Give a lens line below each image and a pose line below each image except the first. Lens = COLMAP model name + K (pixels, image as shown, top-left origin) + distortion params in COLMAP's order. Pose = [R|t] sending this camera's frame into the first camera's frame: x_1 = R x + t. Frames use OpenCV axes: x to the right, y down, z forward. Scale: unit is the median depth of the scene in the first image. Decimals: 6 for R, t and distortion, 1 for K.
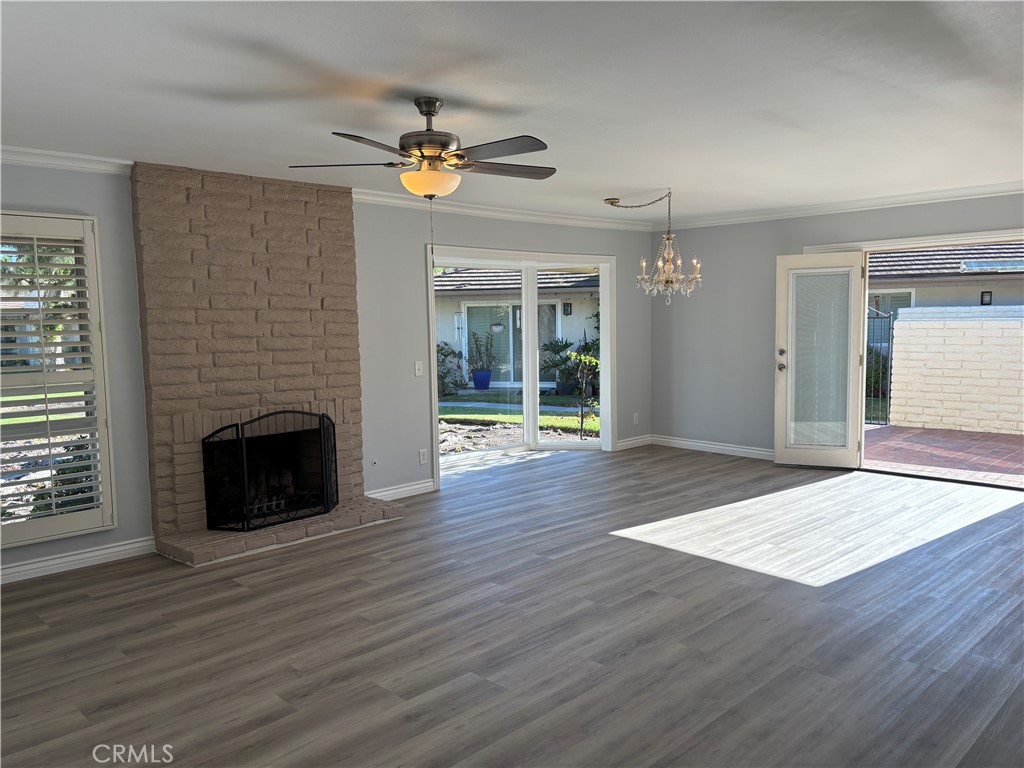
lens RADIAL K [[774.8, 0, 515.4], [0, 774.8, 391.9], [0, 0, 1]] dist [0.071060, -0.076050]
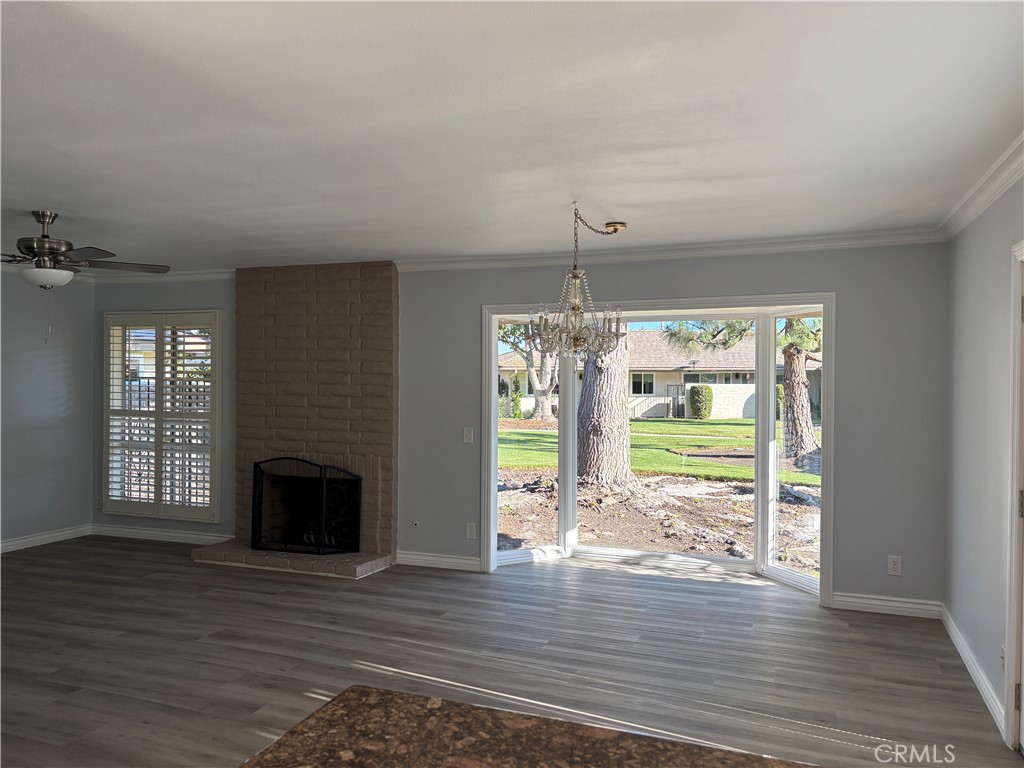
lens RADIAL K [[772.7, 0, 509.3], [0, 772.7, 388.7], [0, 0, 1]] dist [0.070686, -0.087081]
pose [[0.417277, 0.034383, -0.908129, 0.911299], [-0.098754, 0.995082, -0.007701, -0.103176], [0.903398, 0.092894, 0.418620, 0.787889]]
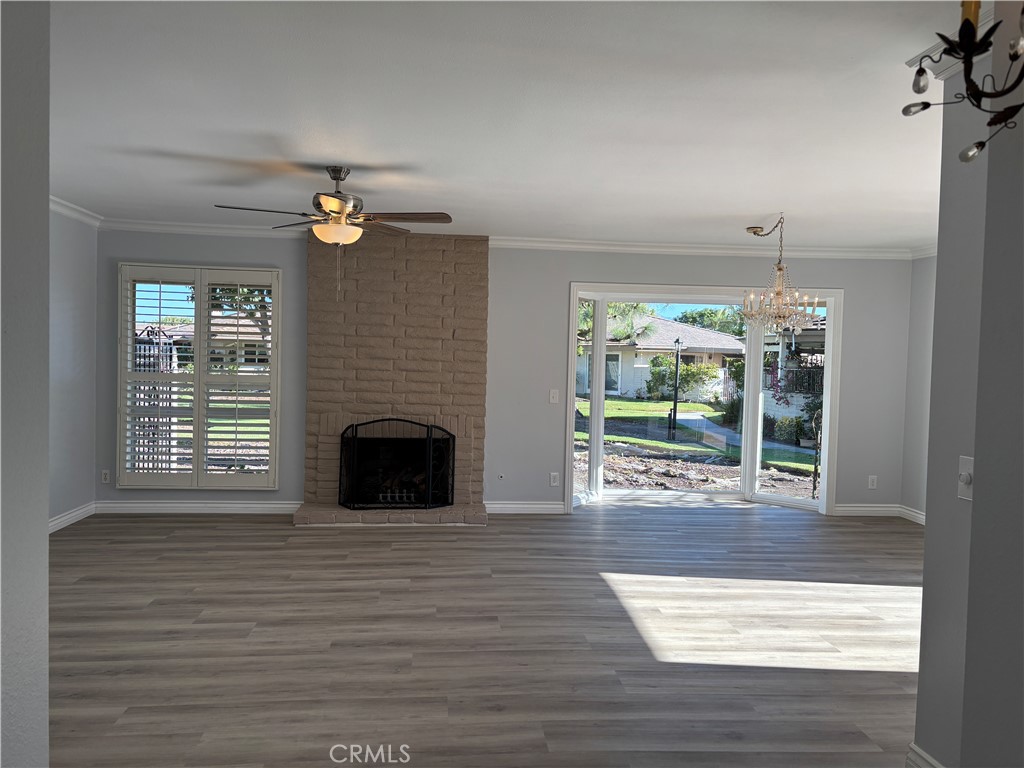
lens RADIAL K [[772.7, 0, 509.3], [0, 772.7, 388.7], [0, 0, 1]] dist [0.070686, -0.087081]
pose [[0.774741, 0.063326, -0.629099, 0.609056], [-0.098124, 0.994959, -0.020687, -0.015561], [0.624618, 0.077757, 0.777050, 0.154368]]
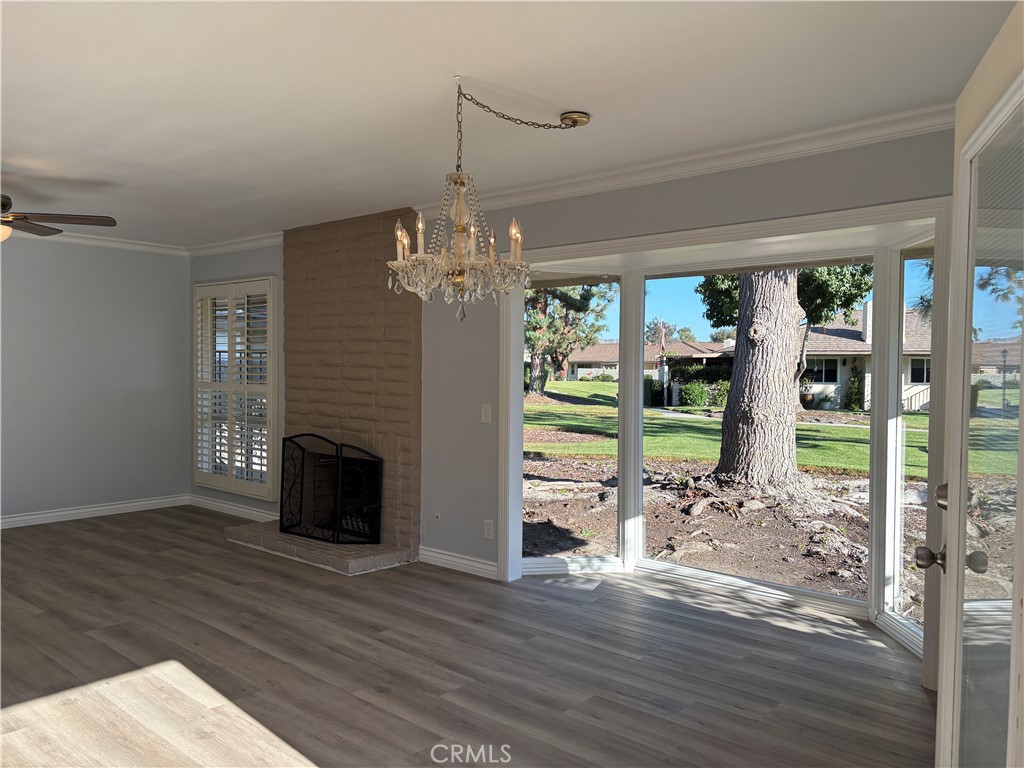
lens RADIAL K [[774.8, 0, 515.4], [0, 774.8, 391.9], [0, 0, 1]] dist [0.071060, -0.076050]
pose [[0.080111, 0.053336, -0.995358, 0.788655], [-0.102203, 0.993744, 0.045024, -0.109782], [0.991532, 0.098122, 0.085061, 1.170985]]
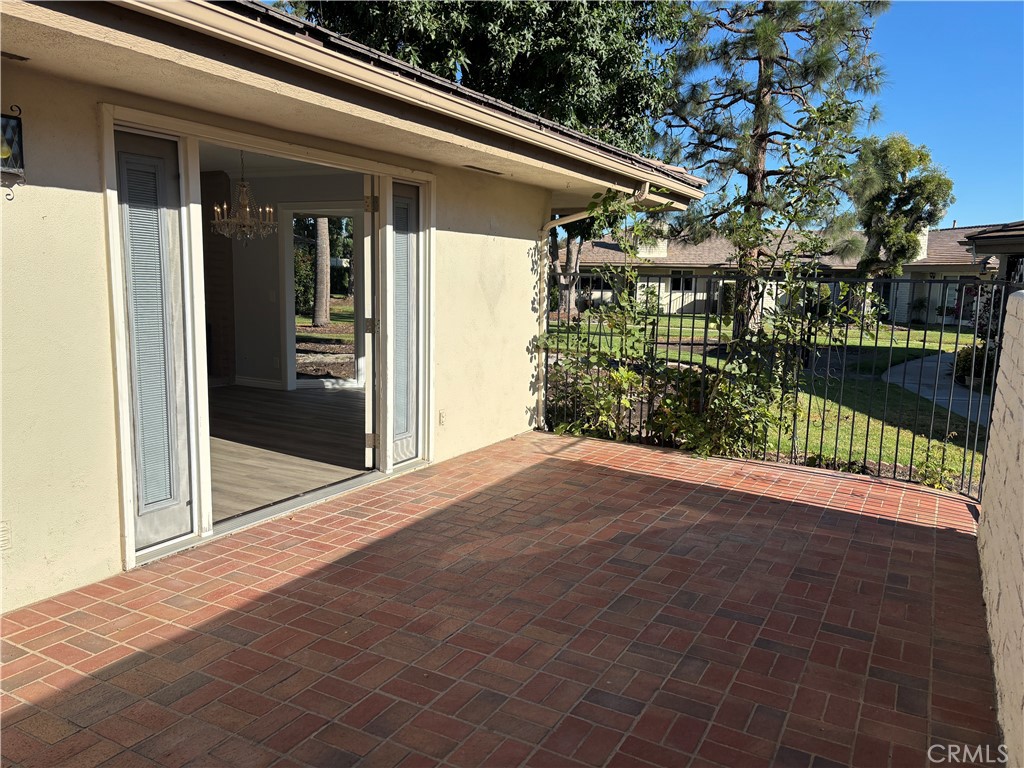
lens RADIAL K [[774.8, 0, 515.4], [0, 774.8, 391.9], [0, 0, 1]] dist [0.071060, -0.076050]
pose [[0.284790, 0.168212, -0.943716, 1.591539], [-0.118027, 0.983146, 0.139622, -0.130203], [0.951296, 0.071620, 0.299844, 1.226596]]
